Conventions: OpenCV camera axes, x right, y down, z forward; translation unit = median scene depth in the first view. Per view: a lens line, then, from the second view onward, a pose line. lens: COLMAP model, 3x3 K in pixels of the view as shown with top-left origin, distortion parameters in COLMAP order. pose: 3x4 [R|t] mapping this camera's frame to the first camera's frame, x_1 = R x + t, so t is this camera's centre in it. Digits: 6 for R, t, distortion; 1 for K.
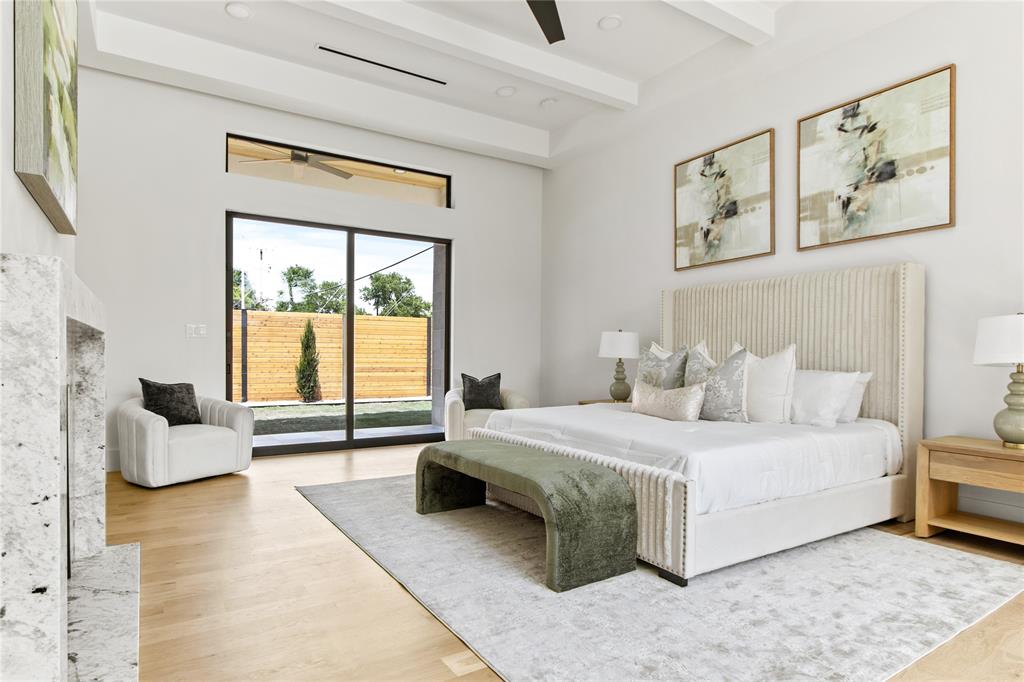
lens RADIAL K [[562.6, 0, 512.4], [0, 562.6, 348.9], [0, 0, 1]] dist [-0.018984, -0.000200]
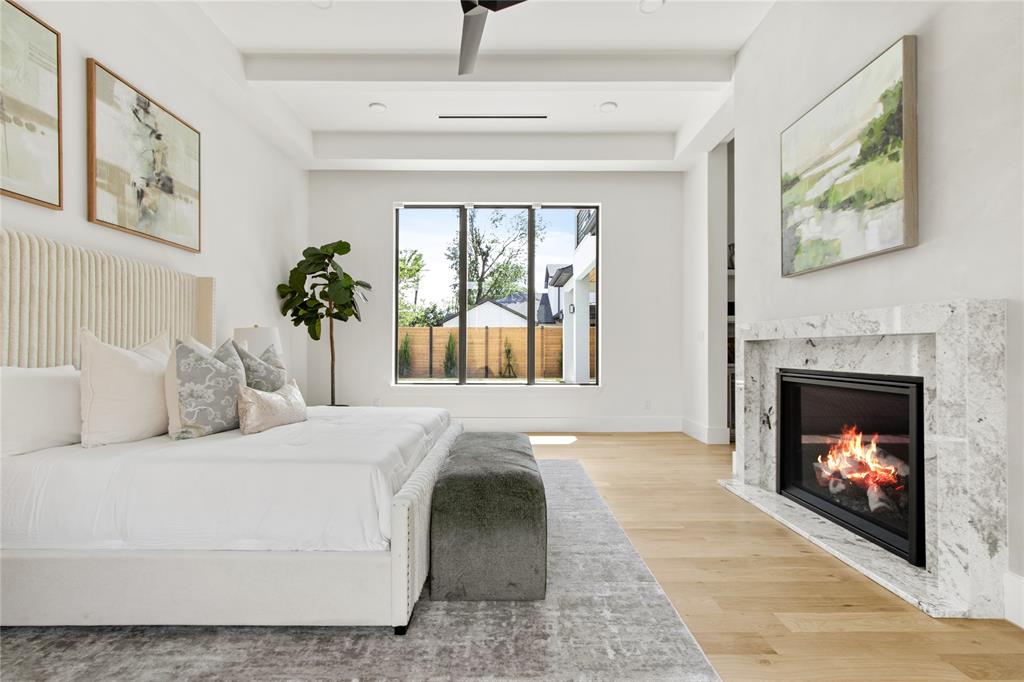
lens RADIAL K [[486.9, 0, 511.9], [0, 486.9, 346.6], [0, 0, 1]] dist [-0.000634, 0.000576]
pose [[-0.844318, 0.002096, 0.535839, -0.412417], [-0.007078, 0.999861, -0.015064, 0.014291], [-0.535796, -0.016511, -0.844186, 1.381532]]
